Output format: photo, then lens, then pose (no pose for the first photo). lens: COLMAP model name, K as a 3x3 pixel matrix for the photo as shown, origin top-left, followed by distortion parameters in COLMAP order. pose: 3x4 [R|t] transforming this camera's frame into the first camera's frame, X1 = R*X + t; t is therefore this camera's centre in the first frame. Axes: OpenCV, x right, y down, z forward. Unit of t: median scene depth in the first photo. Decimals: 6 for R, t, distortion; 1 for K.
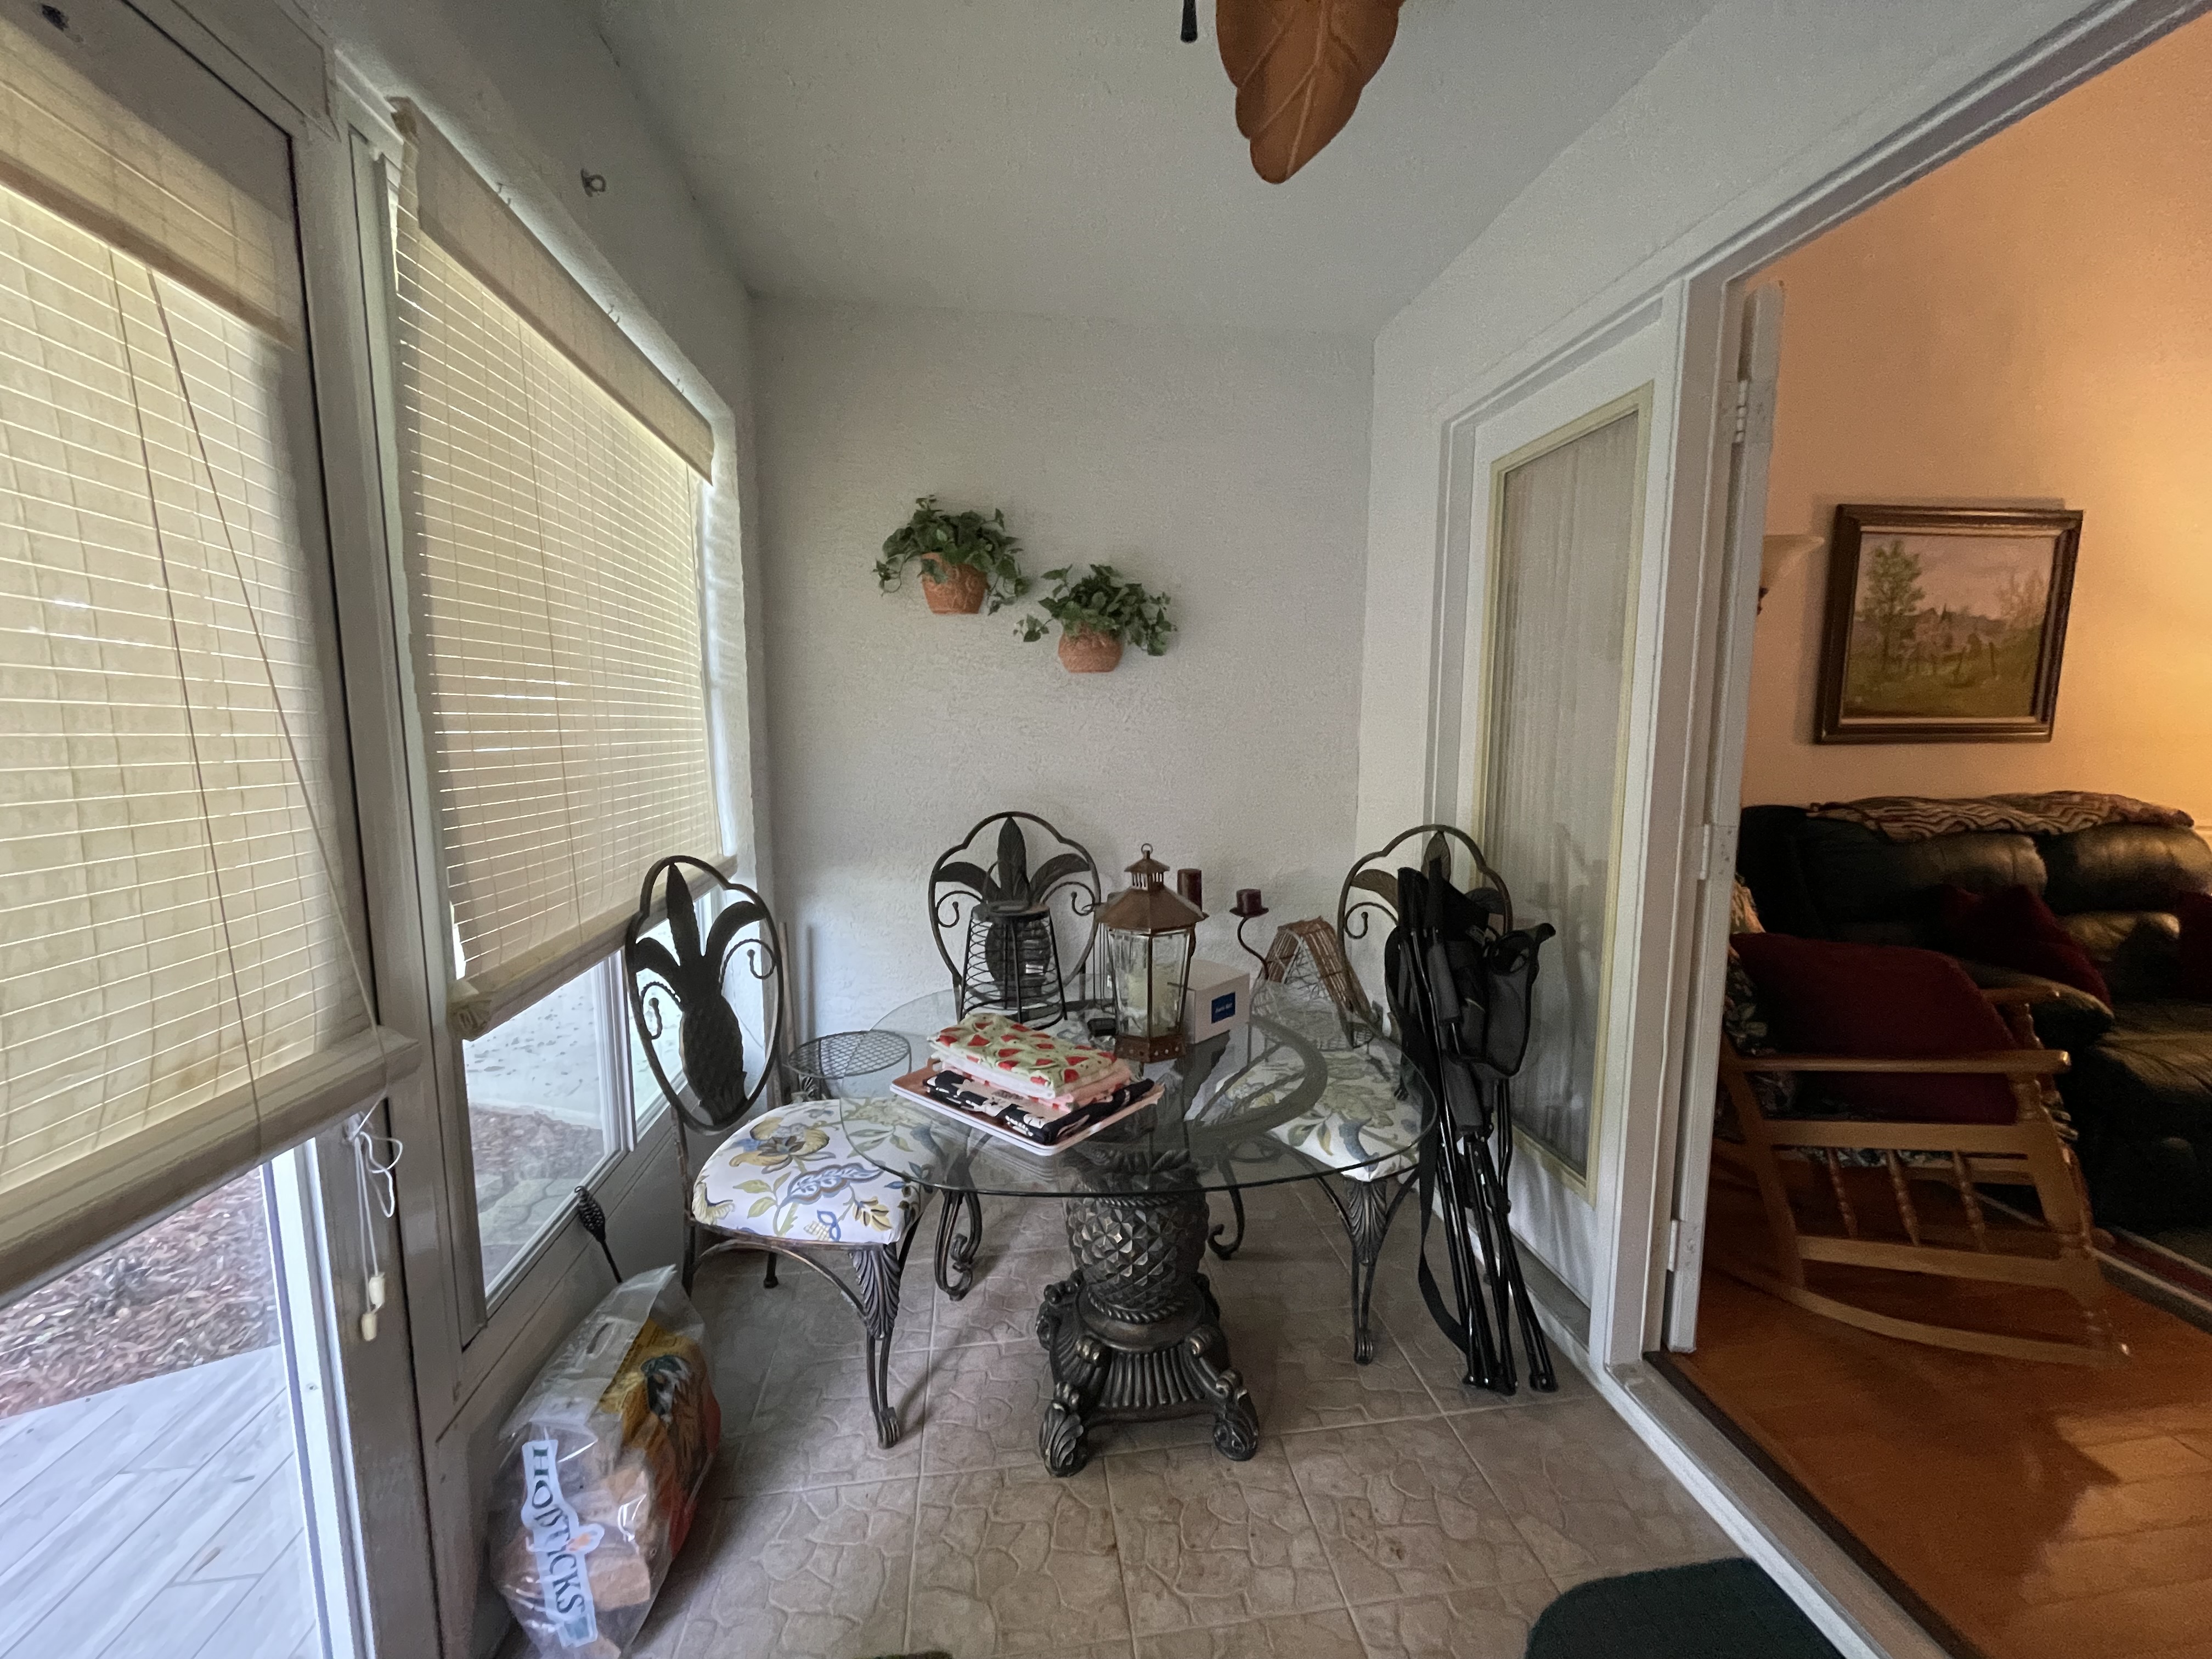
lens RADIAL K [[896.9, 0, 1102.7], [0, 896.9, 832.5], [0, 0, 1]] dist [-0.006085, 0.000496]
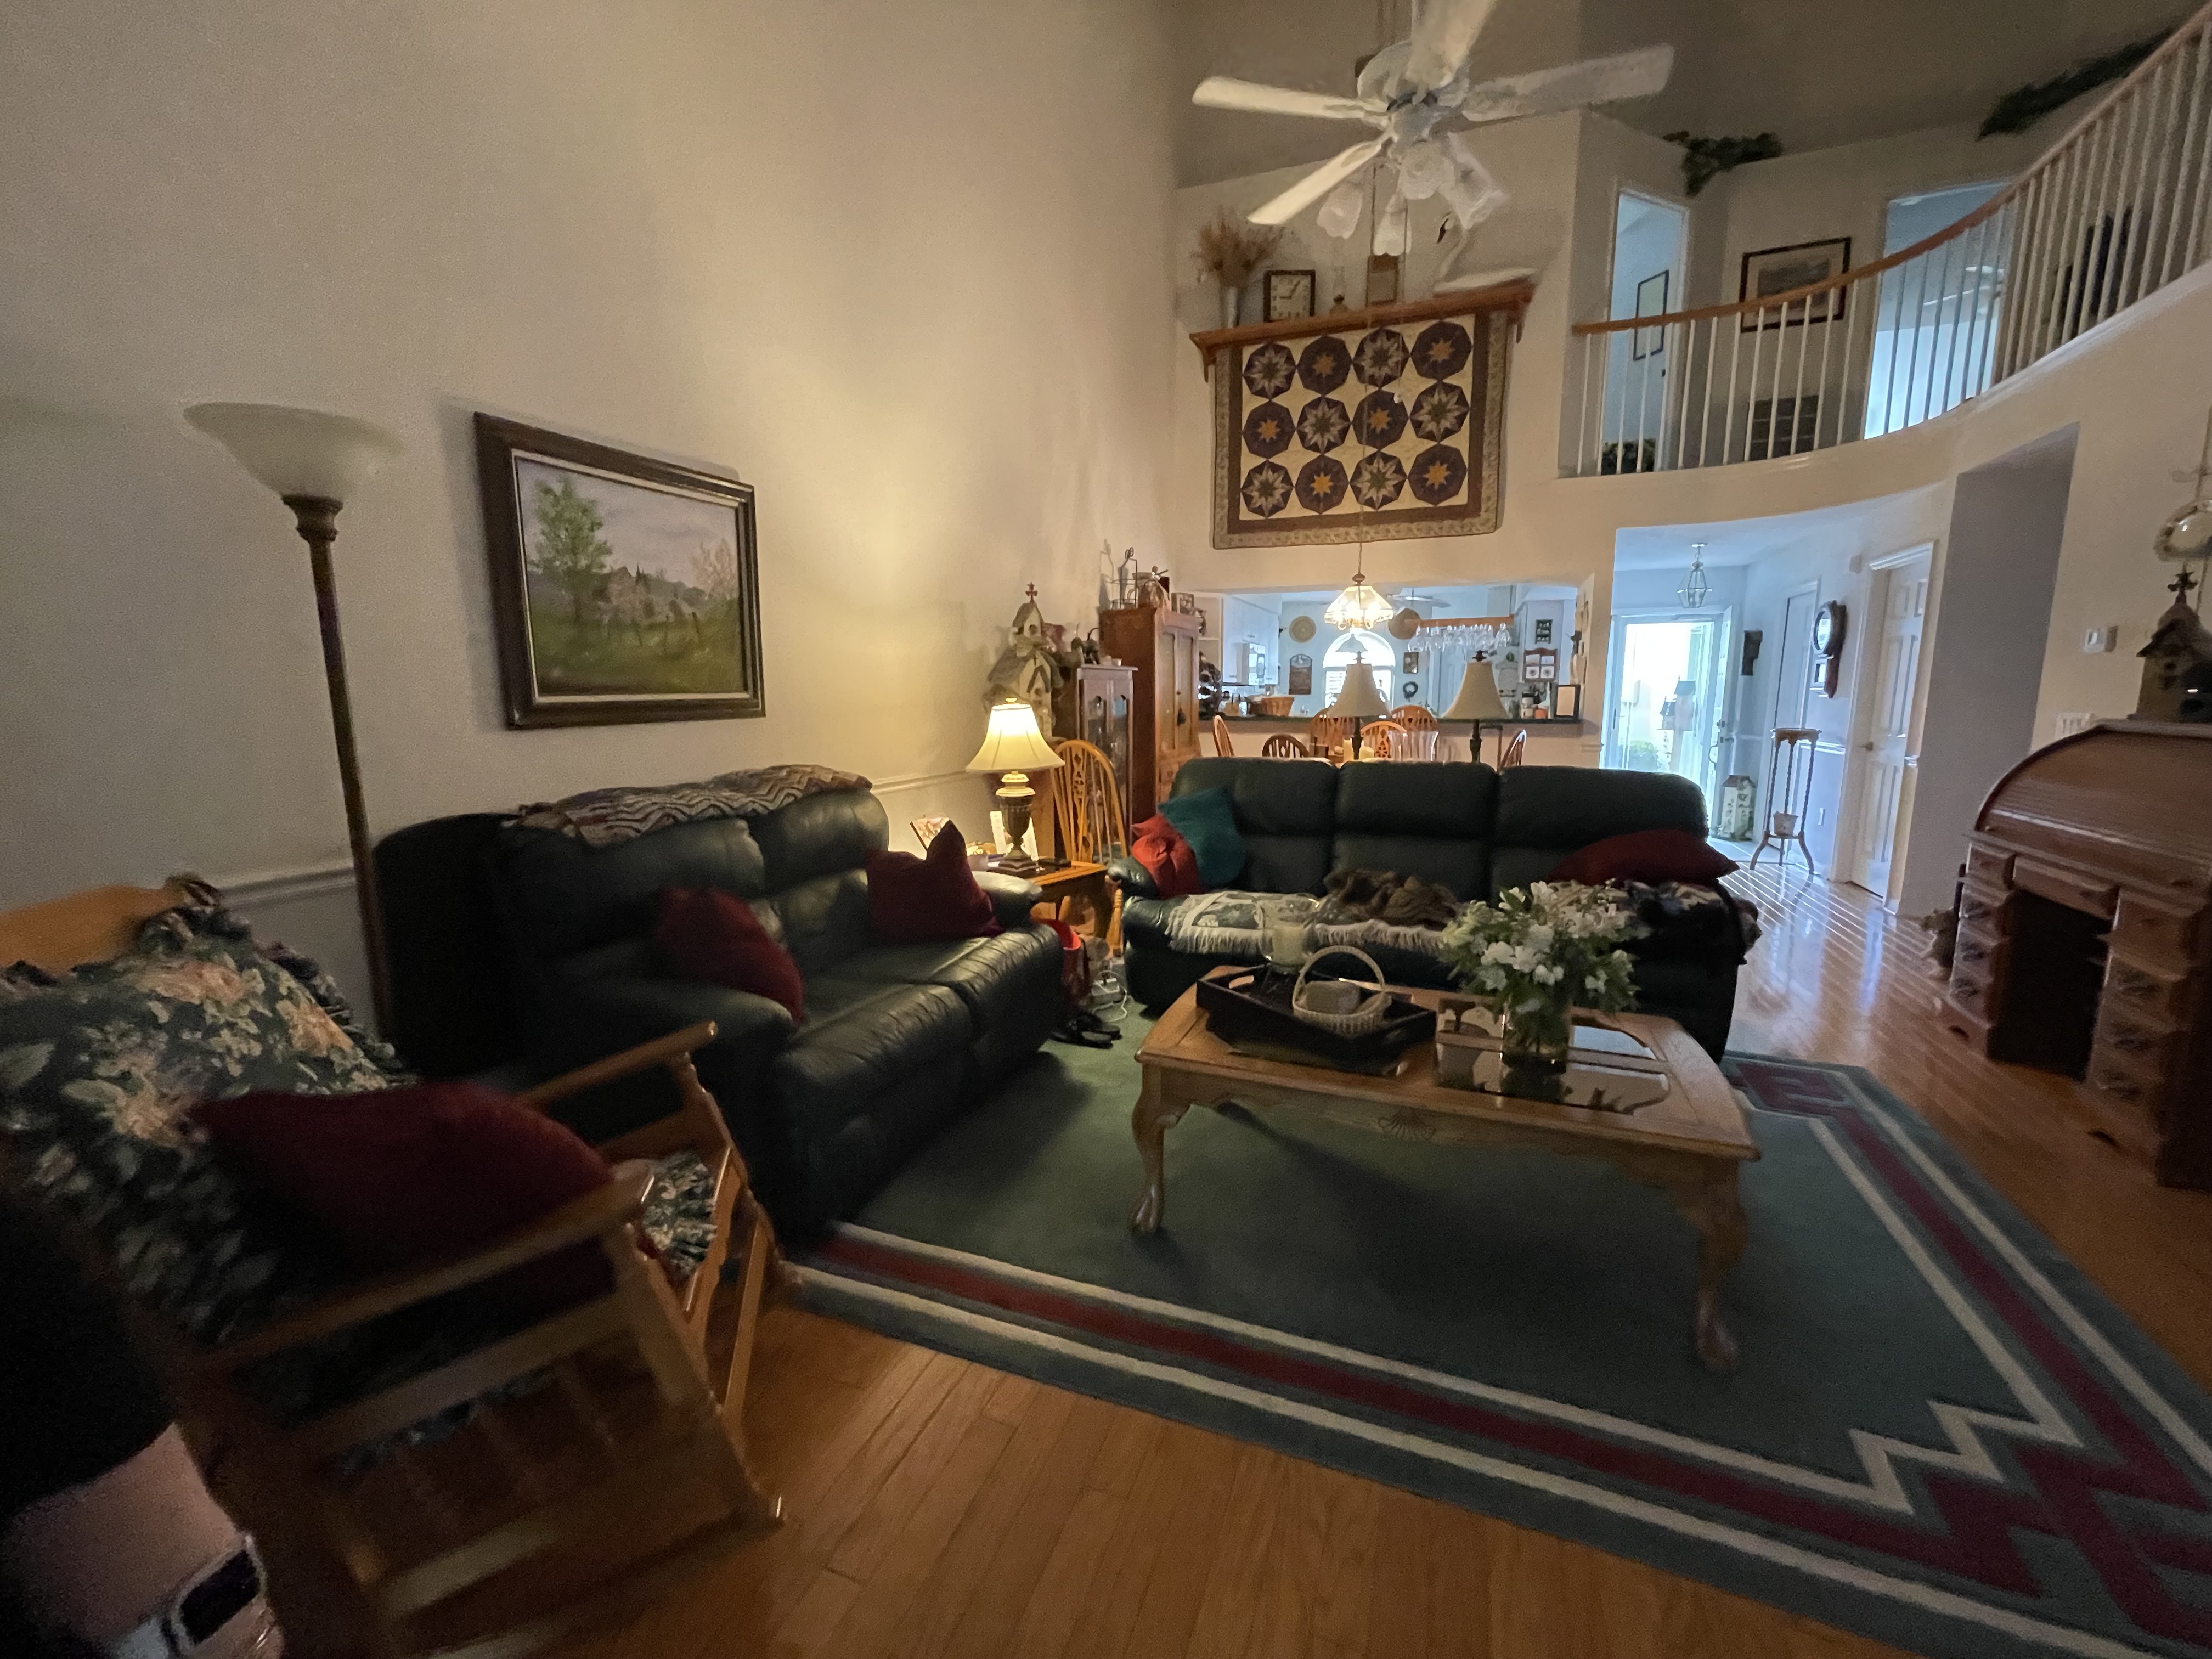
lens RADIAL K [[896.9, 0, 1100.9], [0, 896.9, 834.6], [0, 0, 1]] dist [-0.006085, 0.000496]
pose [[0.491970, -0.143219, 0.858751, 0.377588], [0.115000, 0.988424, 0.098963, -0.027629], [-0.862984, 0.050070, 0.502745, 0.176801]]
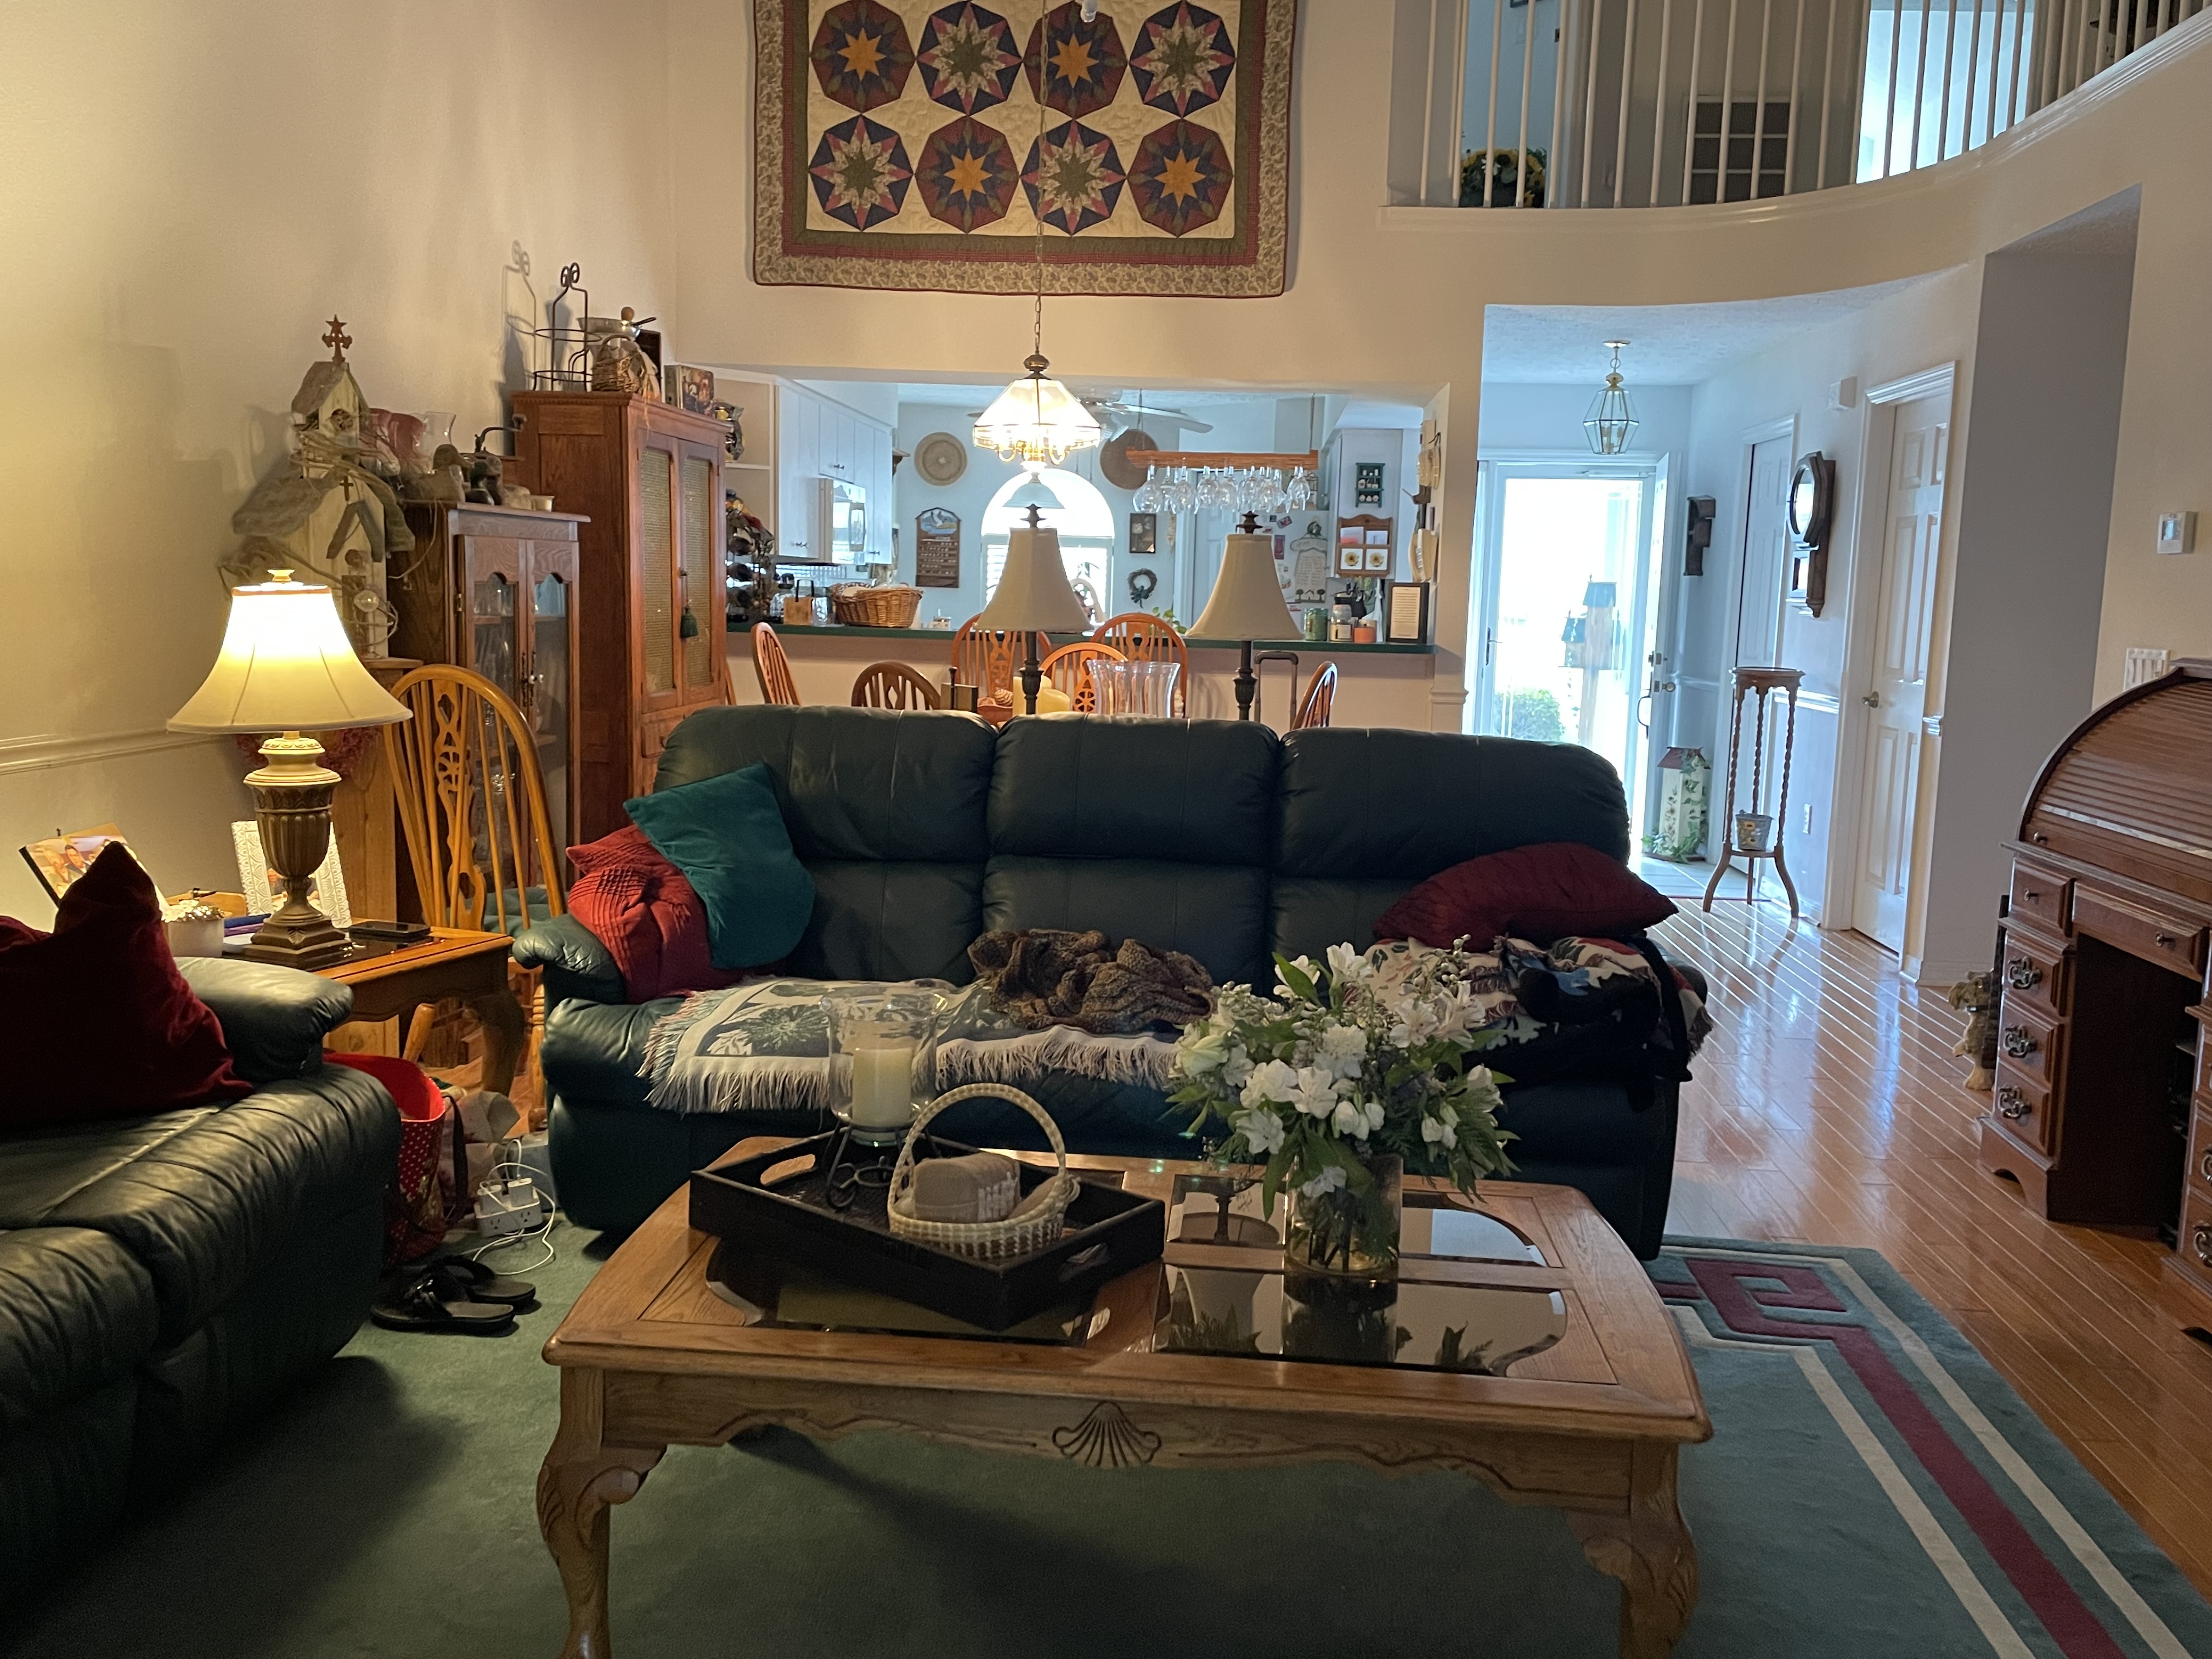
lens RADIAL K [[1797.7, 0, 1104.3], [0, 1797.7, 811.2], [0, 0, 1]] dist [0.070733, -0.082122]
pose [[0.208963, -0.119660, 0.970575, 0.397190], [0.094524, 0.990310, 0.101742, -0.023416], [-0.973345, 0.070482, 0.218249, 0.166400]]
